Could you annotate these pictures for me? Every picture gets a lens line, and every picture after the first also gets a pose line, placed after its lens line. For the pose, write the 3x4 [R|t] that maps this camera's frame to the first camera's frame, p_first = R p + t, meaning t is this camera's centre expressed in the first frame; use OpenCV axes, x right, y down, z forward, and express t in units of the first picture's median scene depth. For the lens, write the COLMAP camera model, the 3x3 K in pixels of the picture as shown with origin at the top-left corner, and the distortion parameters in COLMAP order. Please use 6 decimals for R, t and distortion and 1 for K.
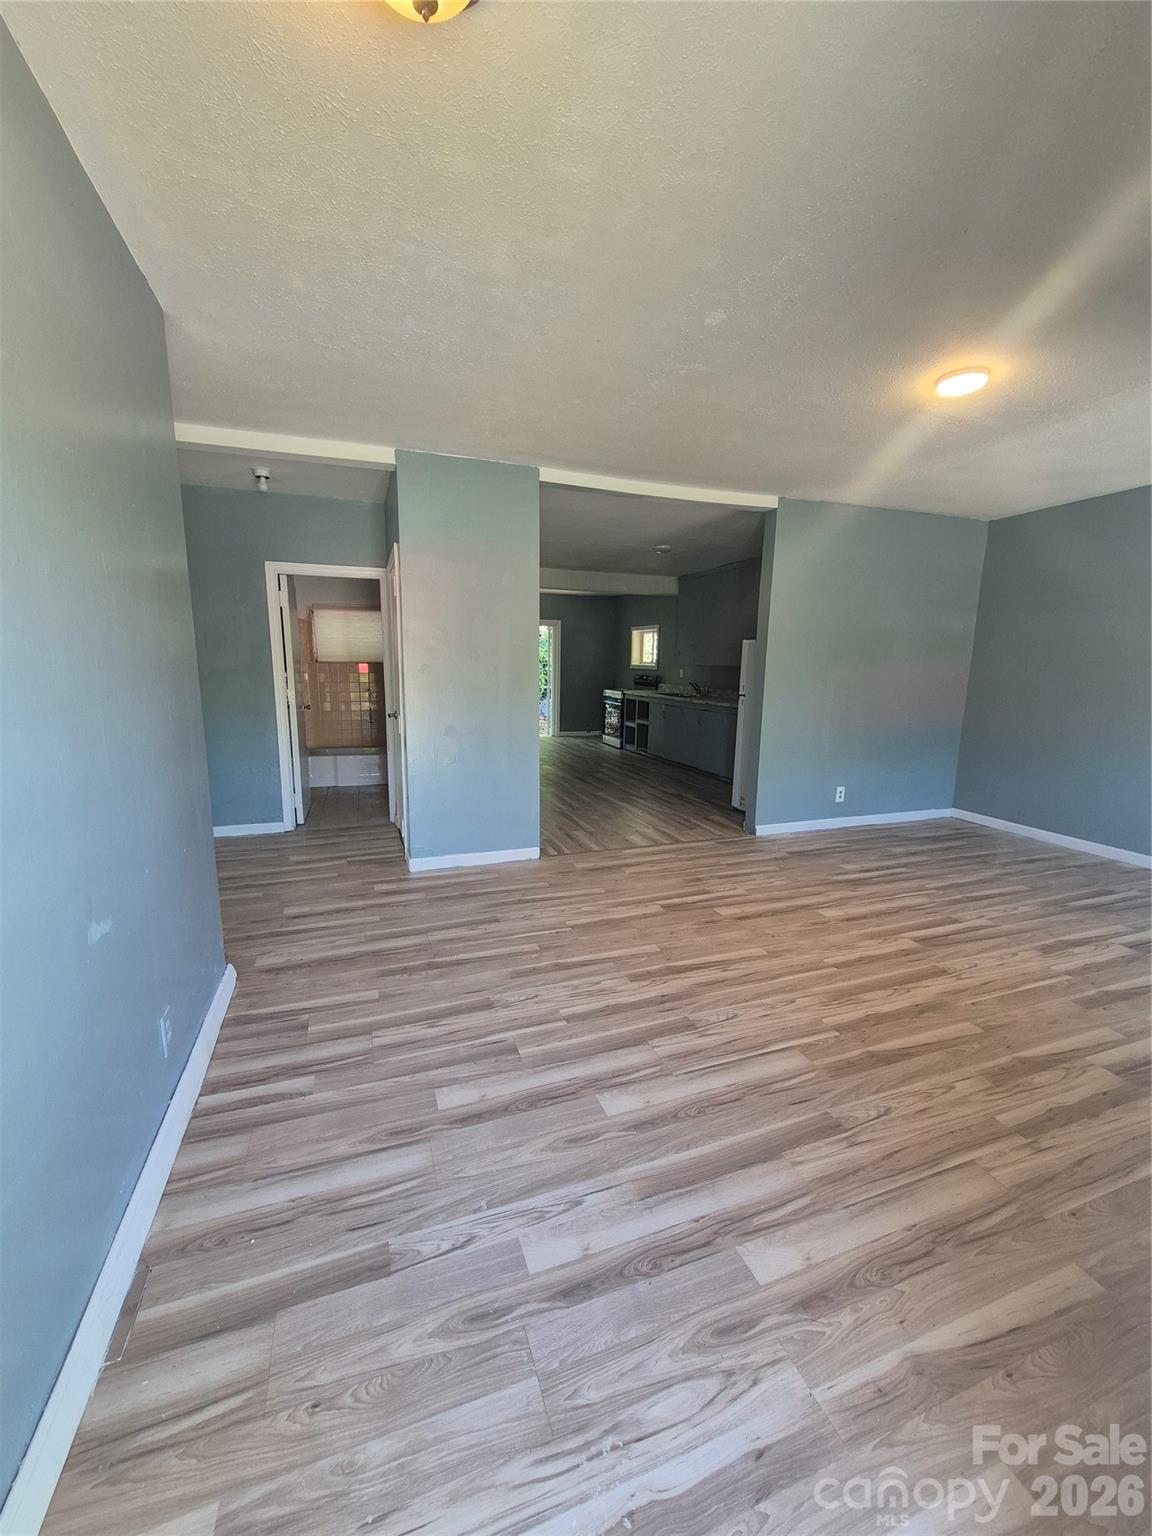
lens RADIAL K [[601.9, 0, 568.9], [0, 601.9, 774.8], [0, 0, 1]] dist [0.000166, -0.000034]
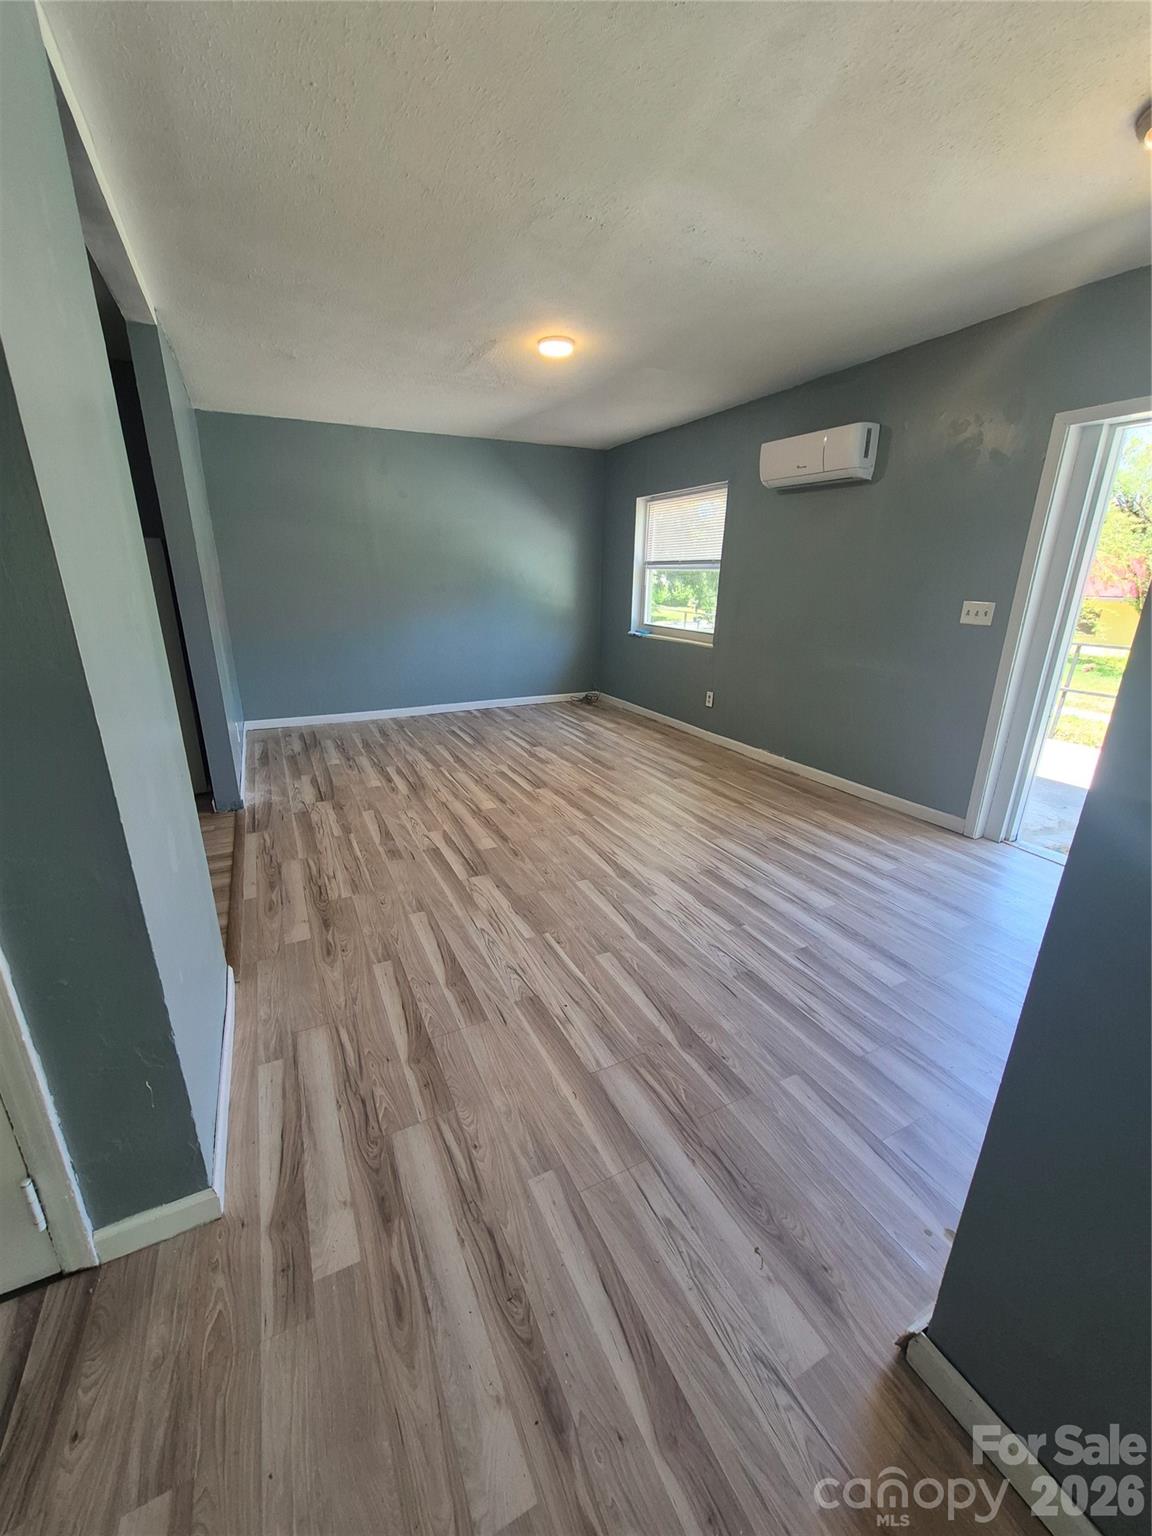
lens RADIAL K [[601.9, 0, 568.9], [0, 601.9, 774.8], [0, 0, 1]] dist [0.000166, -0.000034]
pose [[-0.118739, -0.324171, 0.938517, -0.610319], [0.171707, 0.924260, 0.340971, -0.176933], [-0.977966, 0.201636, -0.054083, 0.898109]]
